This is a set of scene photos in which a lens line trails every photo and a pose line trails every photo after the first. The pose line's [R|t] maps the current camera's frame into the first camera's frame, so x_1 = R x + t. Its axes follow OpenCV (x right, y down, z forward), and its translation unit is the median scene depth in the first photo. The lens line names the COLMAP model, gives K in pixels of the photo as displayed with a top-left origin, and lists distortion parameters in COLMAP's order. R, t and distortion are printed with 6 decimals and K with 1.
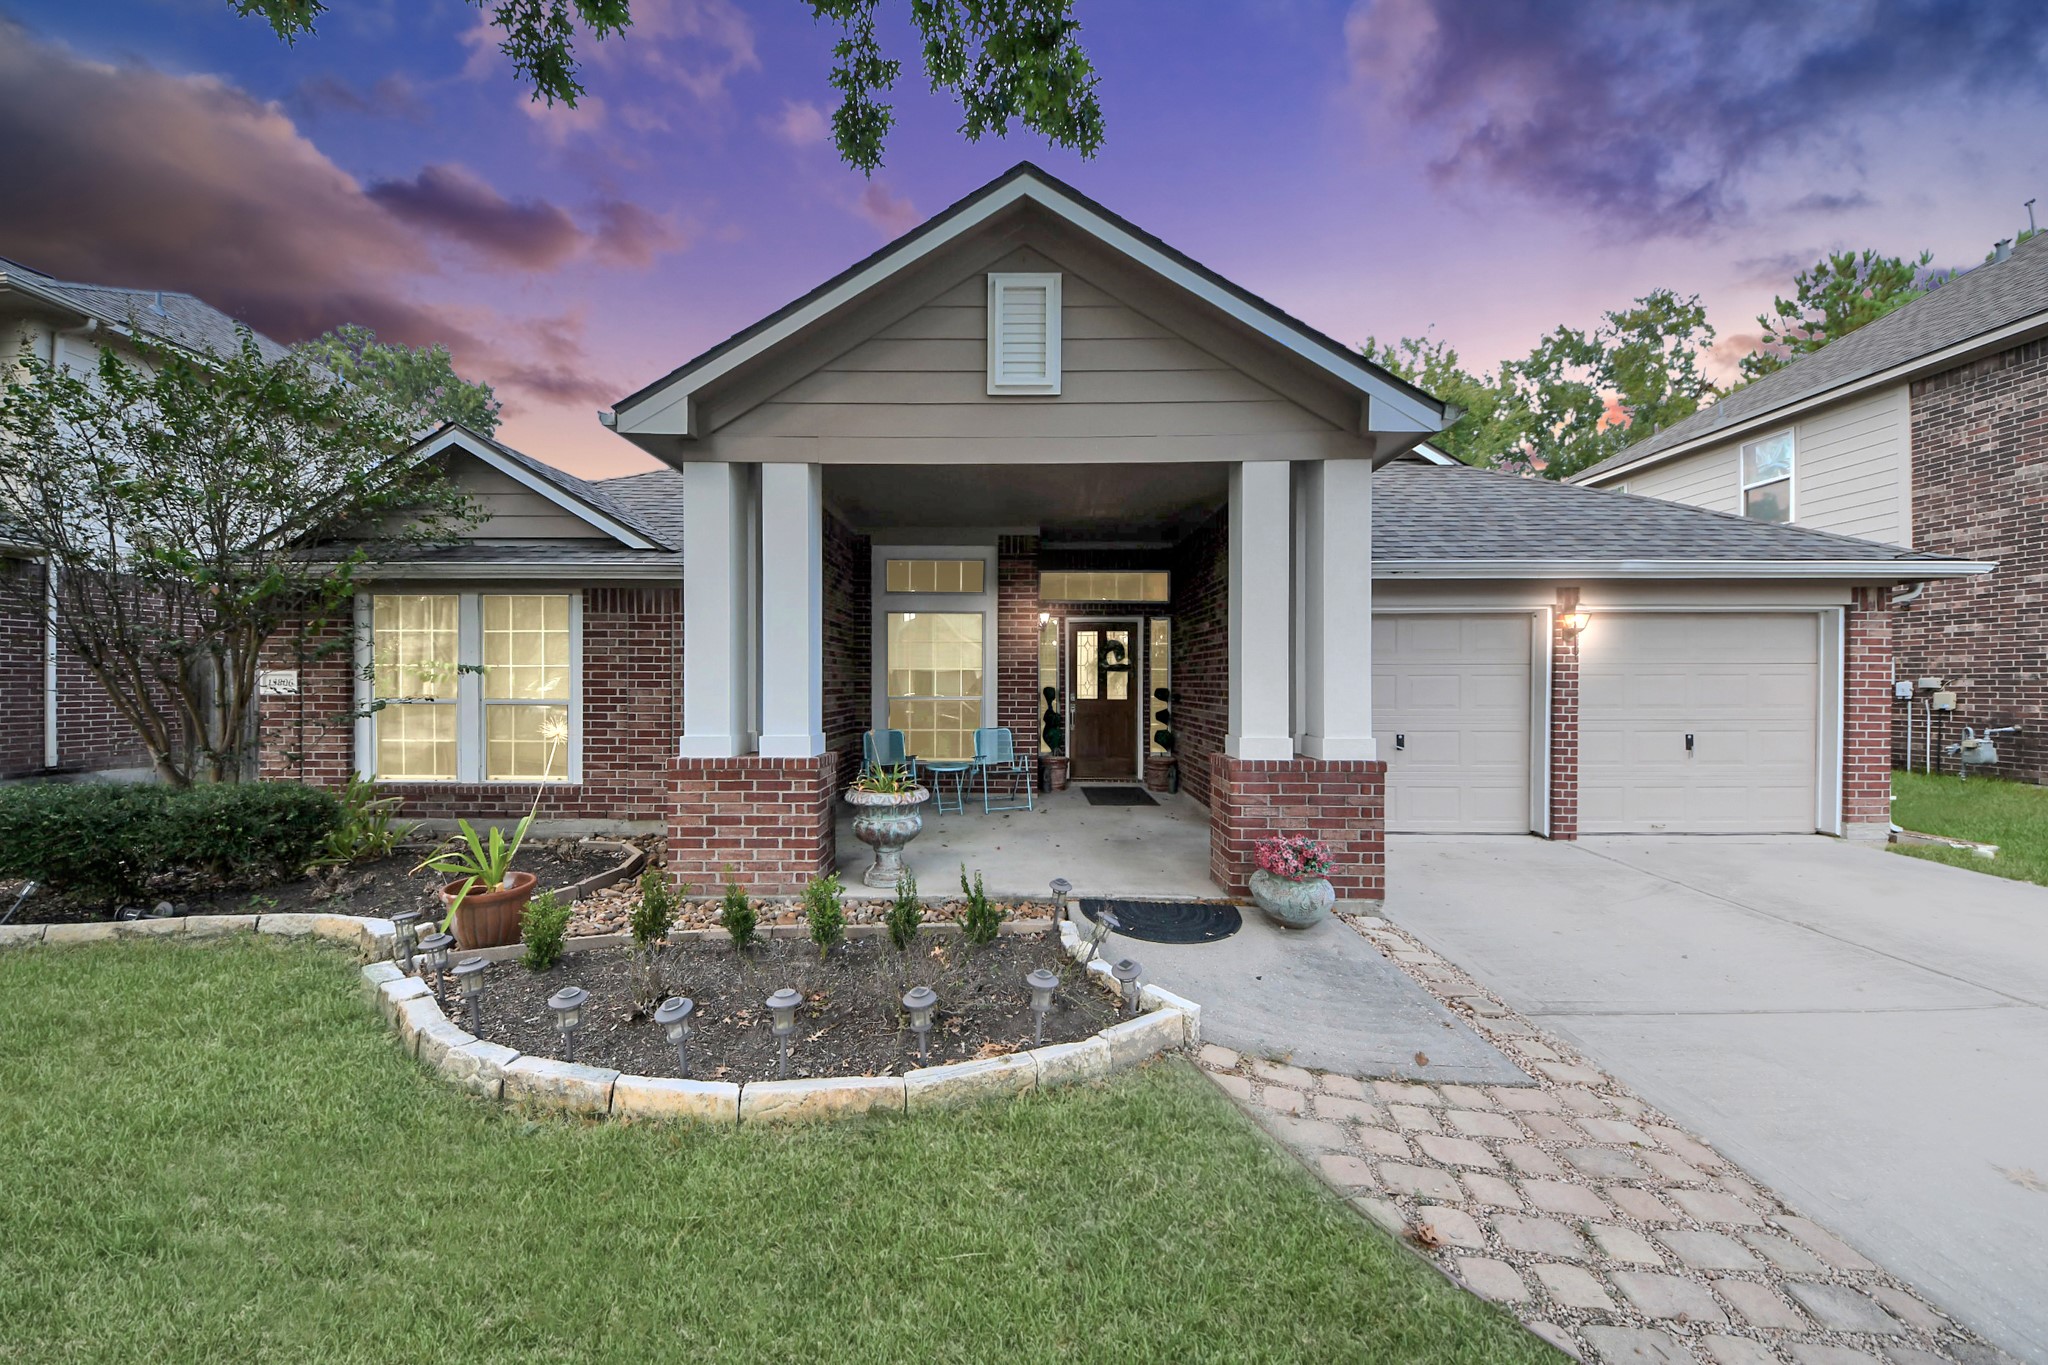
lens RADIAL K [[762.5, 0, 1024.0], [0, 762.5, 682.5], [0, 0, 1]] dist [0.001442, -0.009884]
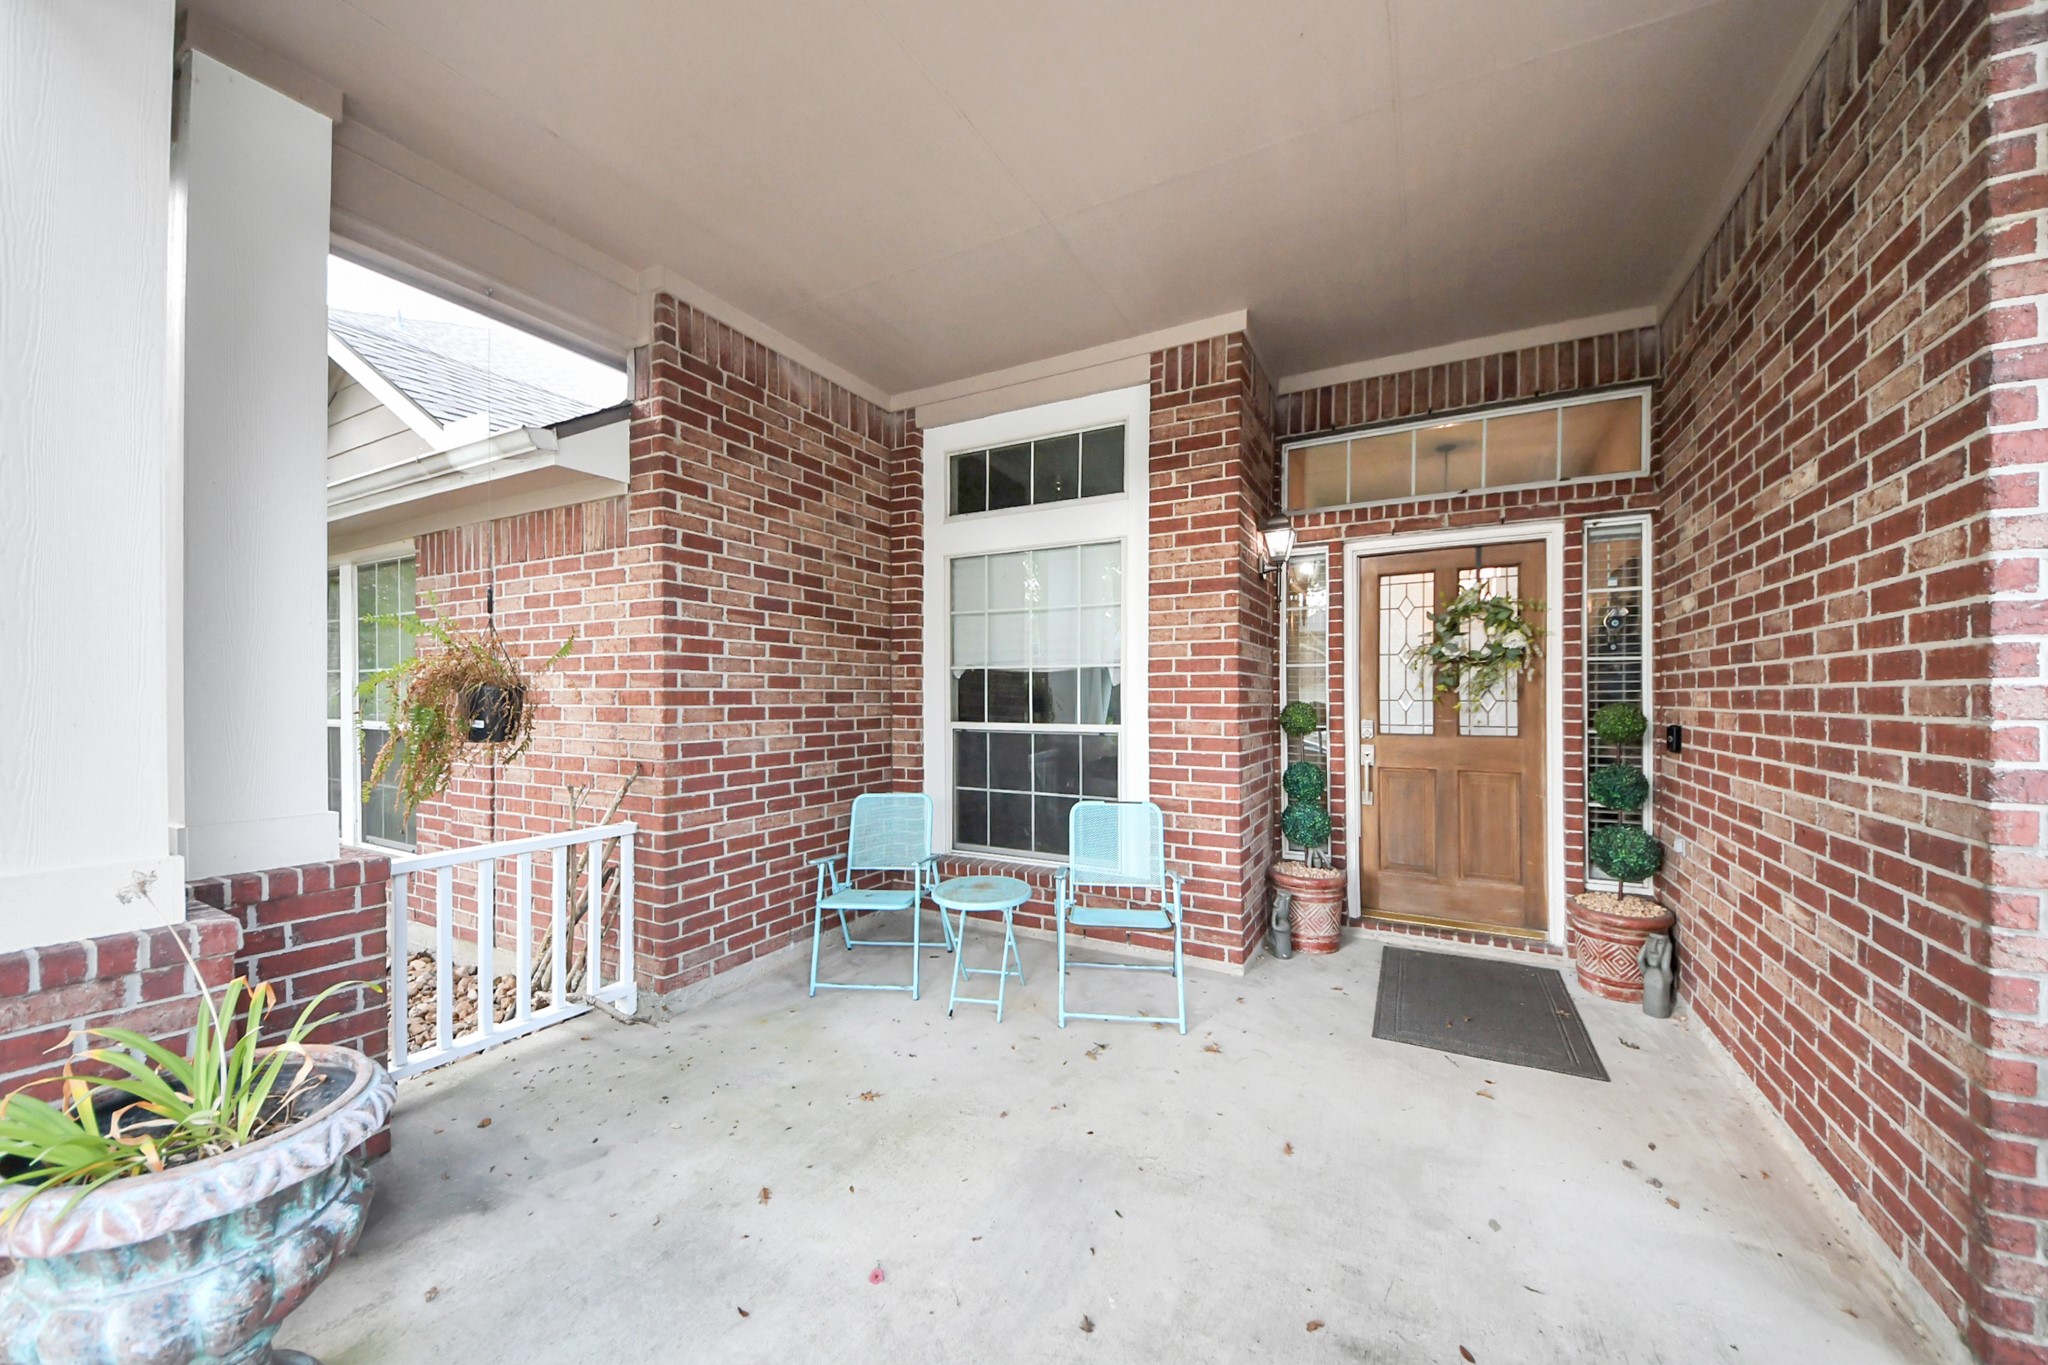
lens RADIAL K [[756.0, 0, 1061.2], [0, 756.0, 694.6], [0, 0, 1]] dist [-0.002151, -0.000110]
pose [[0.881479, -0.004486, -0.472201, 0.157442], [0.002002, 0.999981, -0.005763, 0.003063], [0.472218, 0.004134, 0.881472, 0.758219]]
